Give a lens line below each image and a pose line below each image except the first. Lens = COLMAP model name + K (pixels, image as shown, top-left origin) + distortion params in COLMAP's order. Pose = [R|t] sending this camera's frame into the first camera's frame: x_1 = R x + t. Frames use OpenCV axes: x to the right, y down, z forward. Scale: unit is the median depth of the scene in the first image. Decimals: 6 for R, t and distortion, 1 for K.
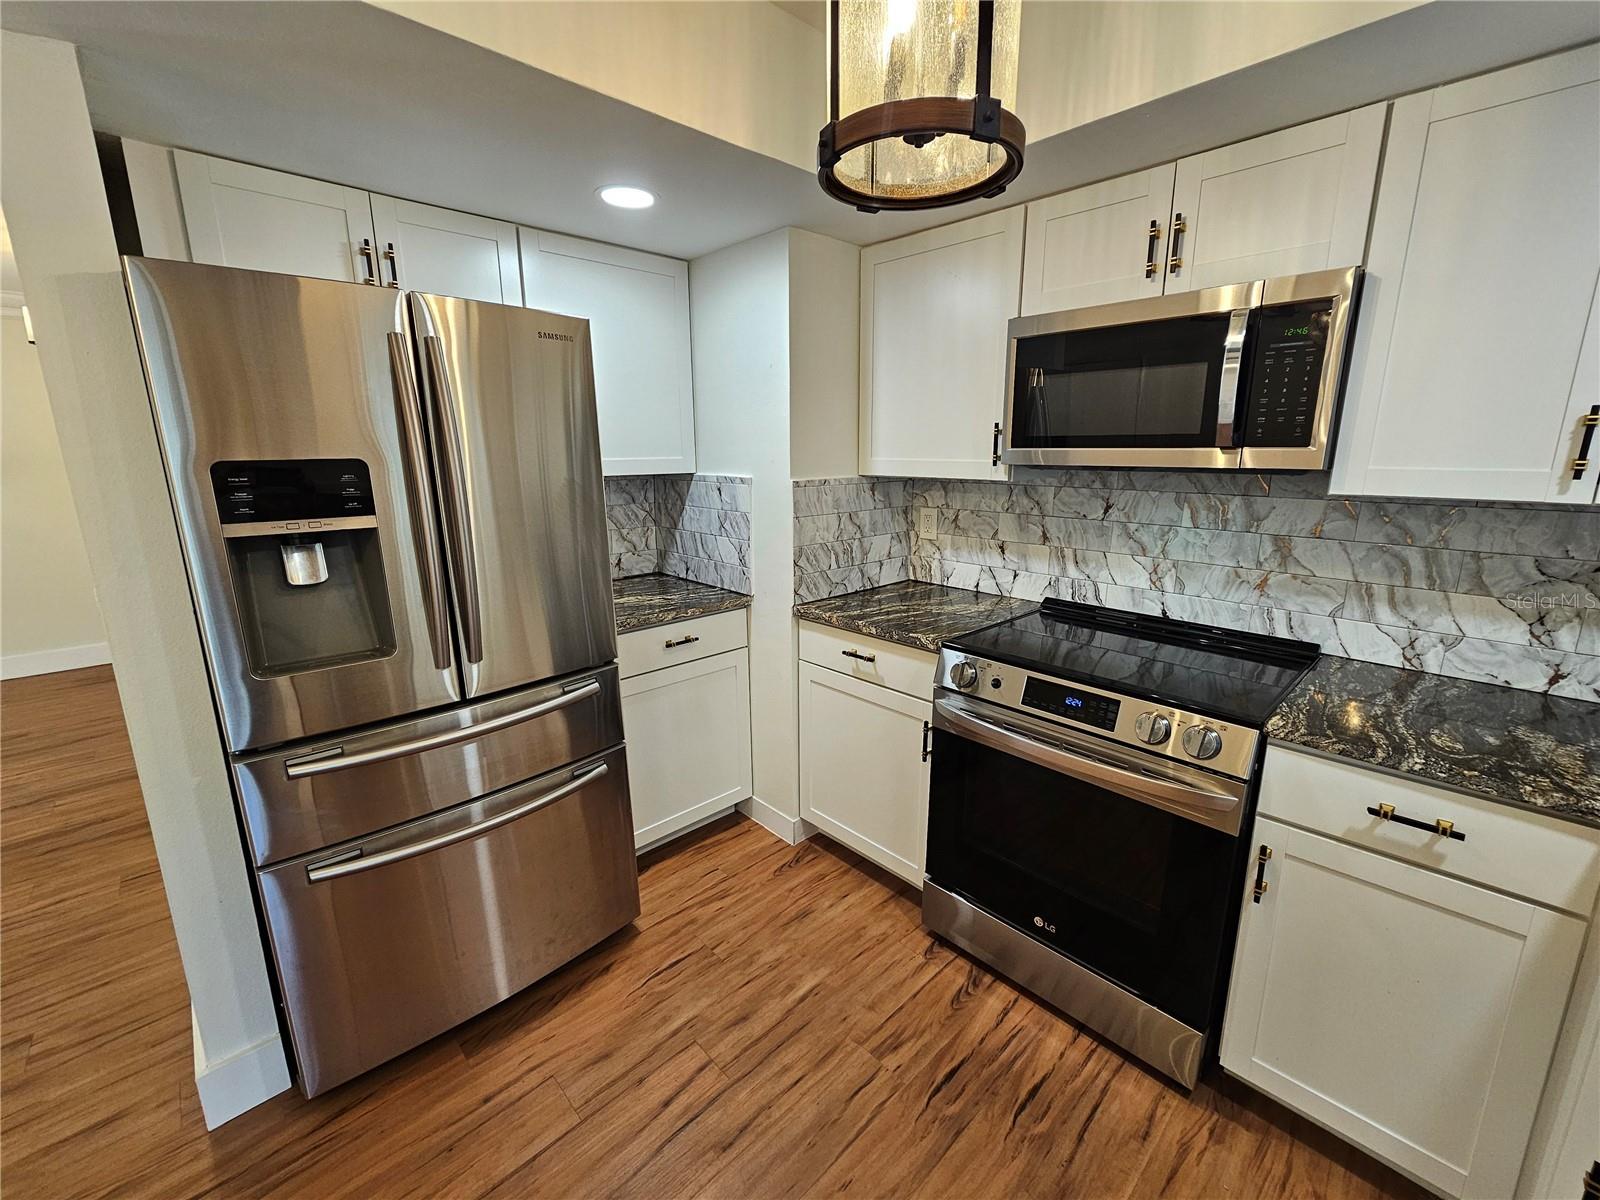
lens RADIAL K [[654.8, 0, 808.1], [0, 654.8, 597.6], [0, 0, 1]] dist [-0.000629, 0.000571]
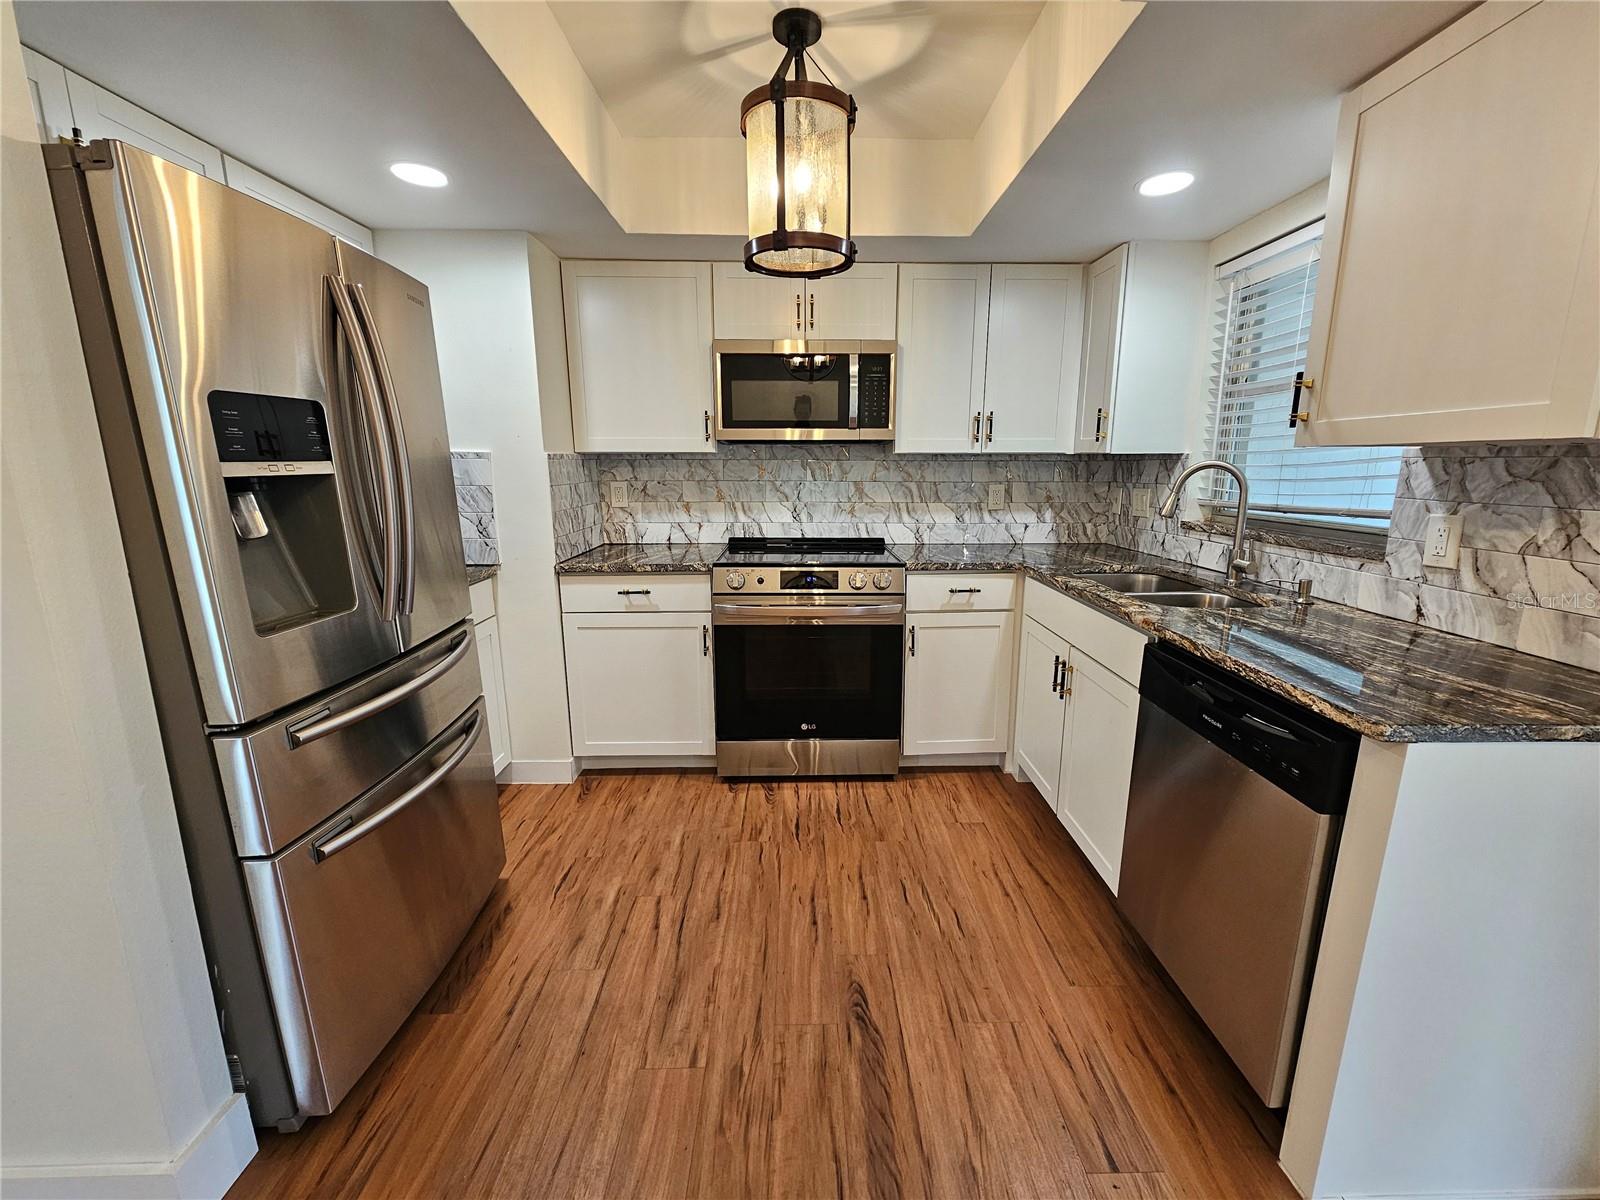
lens RADIAL K [[654.8, 0, 811.4], [0, 654.8, 596.9], [0, 0, 1]] dist [-0.000629, 0.000571]
pose [[0.677560, -0.147262, 0.720574, -0.745653], [0.162468, 0.985514, 0.048638, 0.115126], [-0.717298, 0.084115, 0.691670, -0.132996]]
